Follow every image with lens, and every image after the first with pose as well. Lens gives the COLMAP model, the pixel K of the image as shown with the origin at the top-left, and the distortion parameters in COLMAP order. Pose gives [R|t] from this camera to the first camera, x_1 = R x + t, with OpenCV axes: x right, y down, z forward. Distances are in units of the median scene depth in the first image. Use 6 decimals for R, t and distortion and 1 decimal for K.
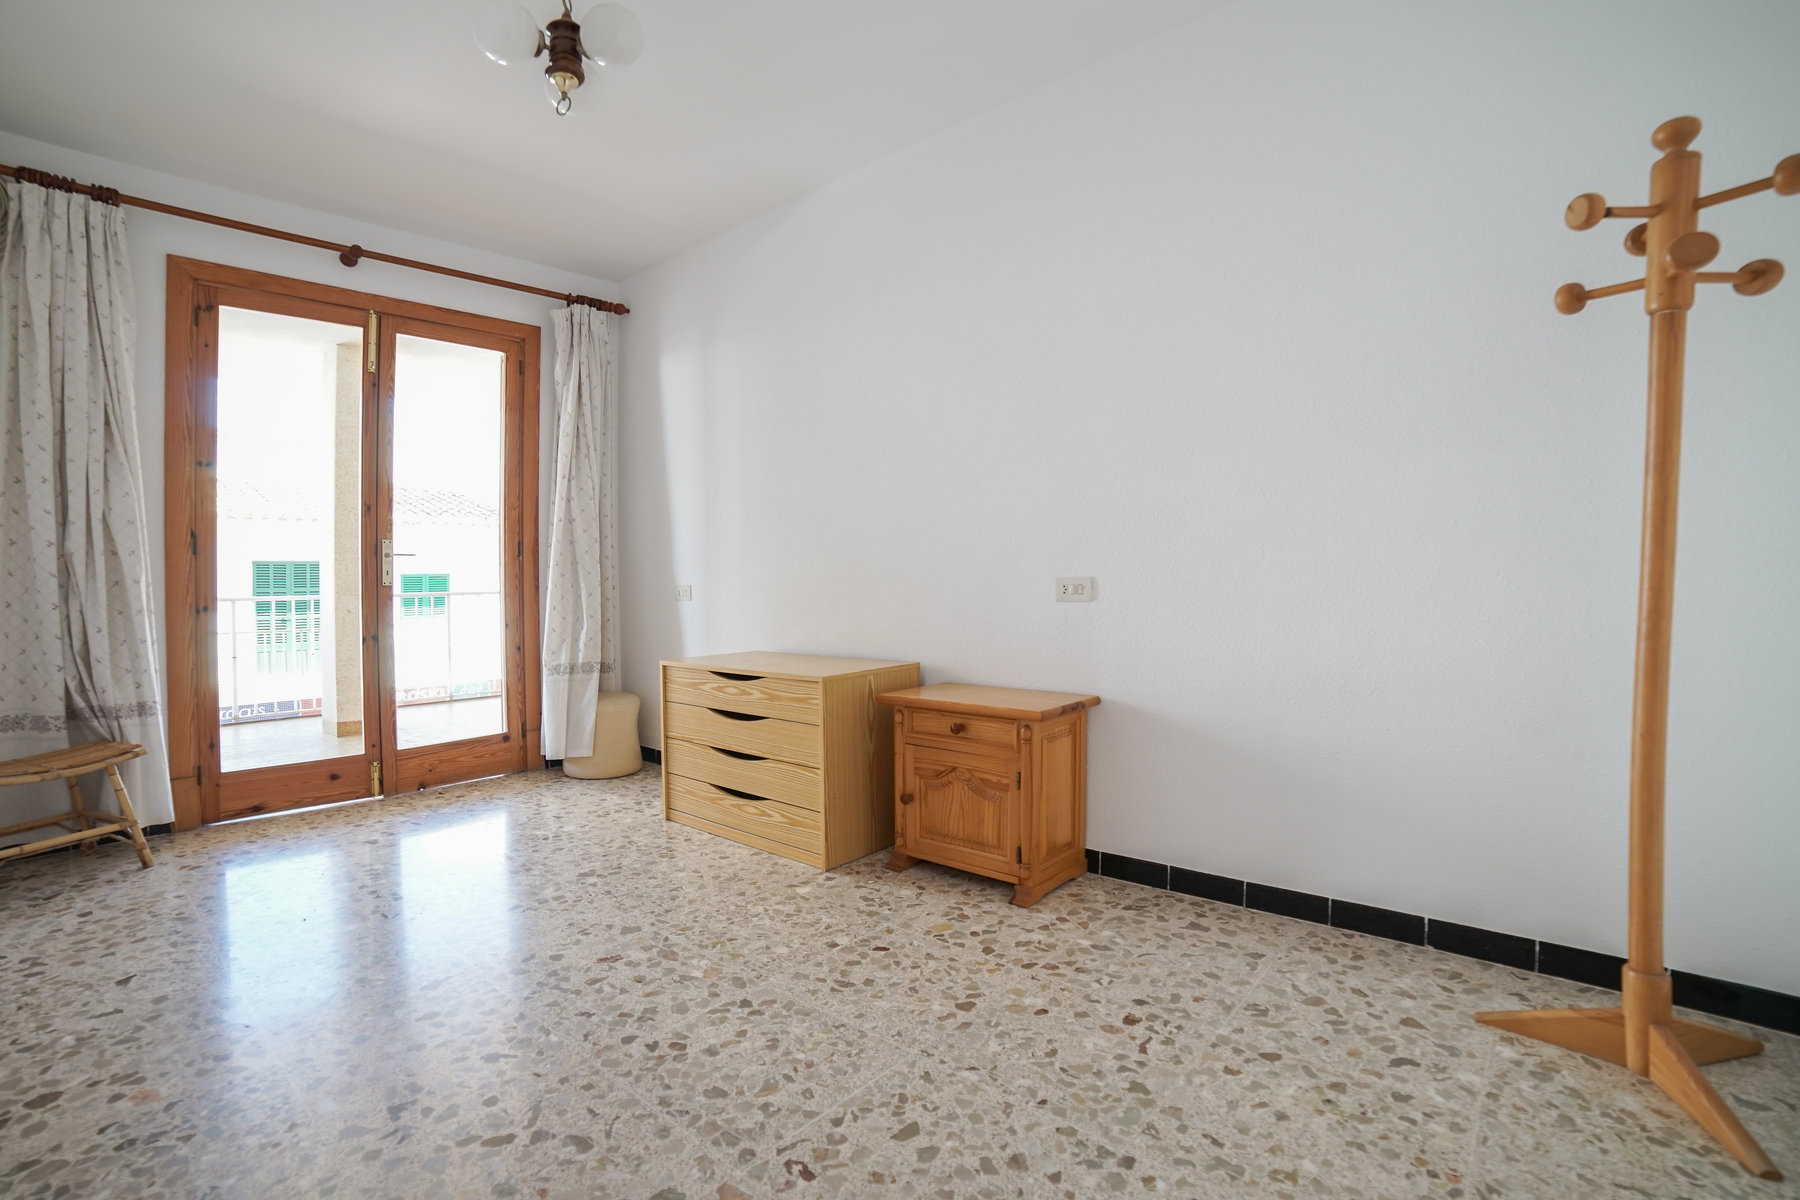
lens RADIAL K [[691.2, 0, 900.1], [0, 691.2, 570.8], [0, 0, 1]] dist [-0.074868, 0.013553]
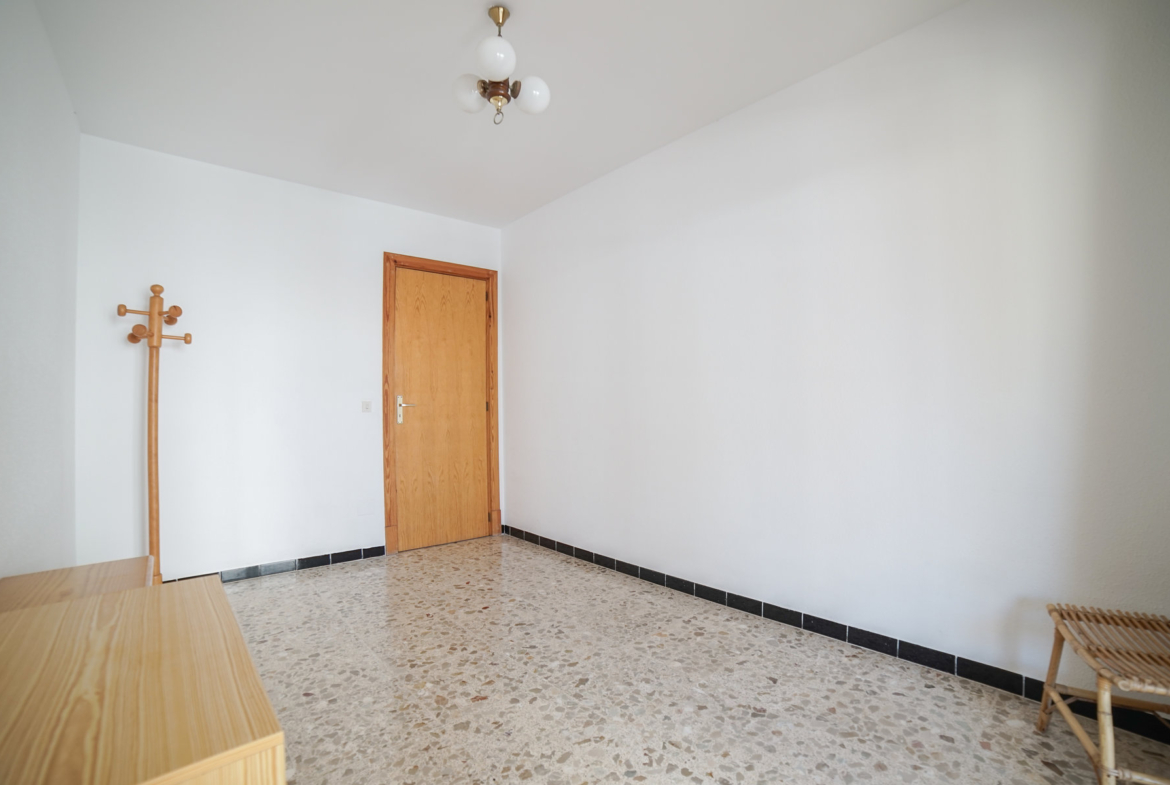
lens RADIAL K [[542.0, 0, 597.9], [0, 542.0, 378.4], [0, 0, 1]] dist [-0.128485, 0.050856]
pose [[-0.975703, 0.045157, 0.214392, -0.969887], [0.033386, 0.997746, -0.058211, -0.044825], [-0.216538, -0.049639, -0.975011, 2.097092]]
